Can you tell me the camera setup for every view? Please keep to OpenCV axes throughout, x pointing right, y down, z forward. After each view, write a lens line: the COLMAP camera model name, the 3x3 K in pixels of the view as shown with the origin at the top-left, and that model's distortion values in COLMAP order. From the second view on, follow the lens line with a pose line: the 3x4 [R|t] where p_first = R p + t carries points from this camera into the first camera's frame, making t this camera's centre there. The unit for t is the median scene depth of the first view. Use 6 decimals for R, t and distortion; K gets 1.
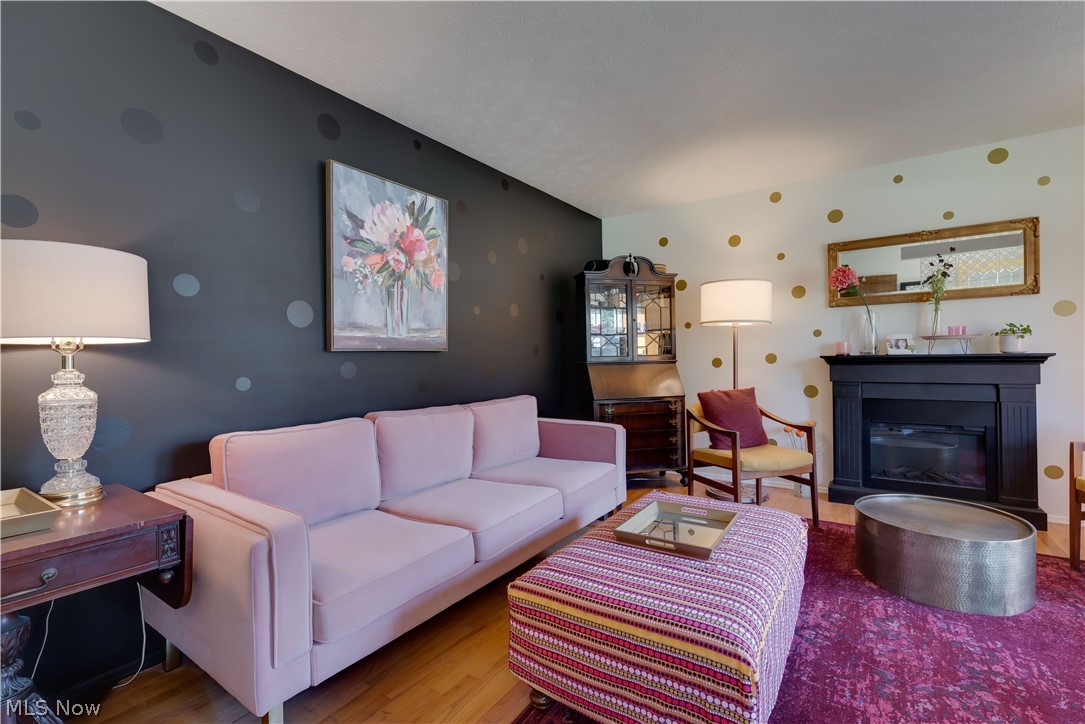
lens RADIAL K [[453.2, 0, 542.6], [0, 453.2, 356.7], [0, 0, 1]] dist [-0.001379, -0.000924]
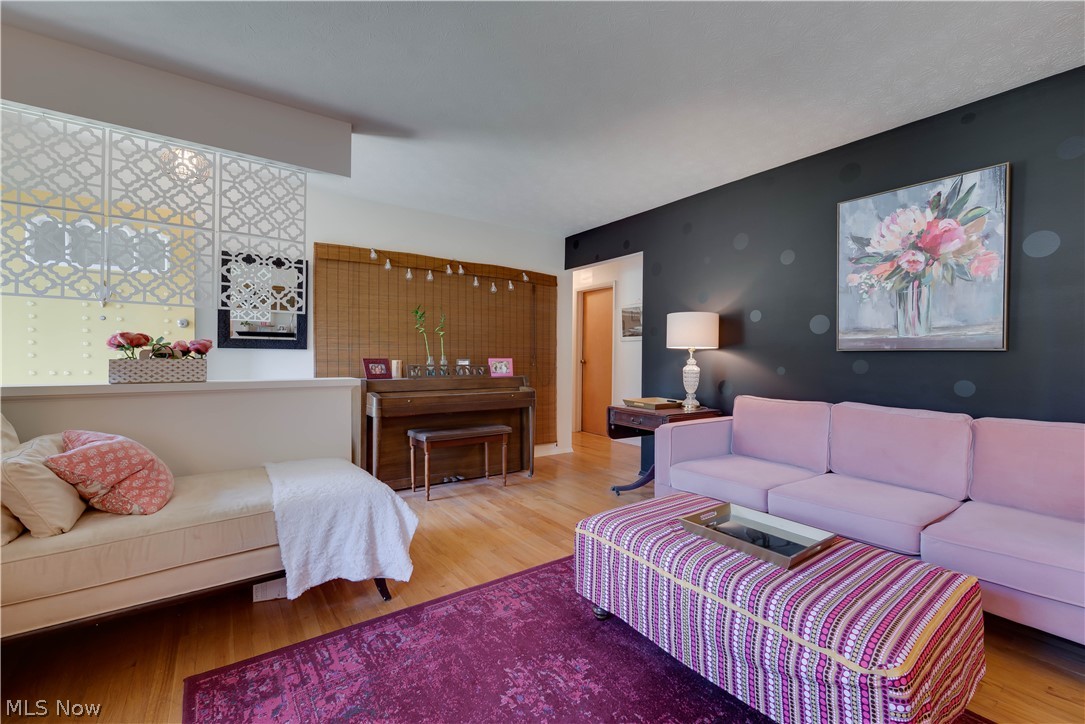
lens RADIAL K [[453.2, 0, 544.1], [0, 453.2, 356.1], [0, 0, 1]] dist [-0.001379, -0.000924]
pose [[-0.303752, 0.012376, -0.952671, 0.906488], [-0.006449, 0.999866, 0.015045, -0.010319], [0.952729, 0.010714, -0.303631, 0.526692]]
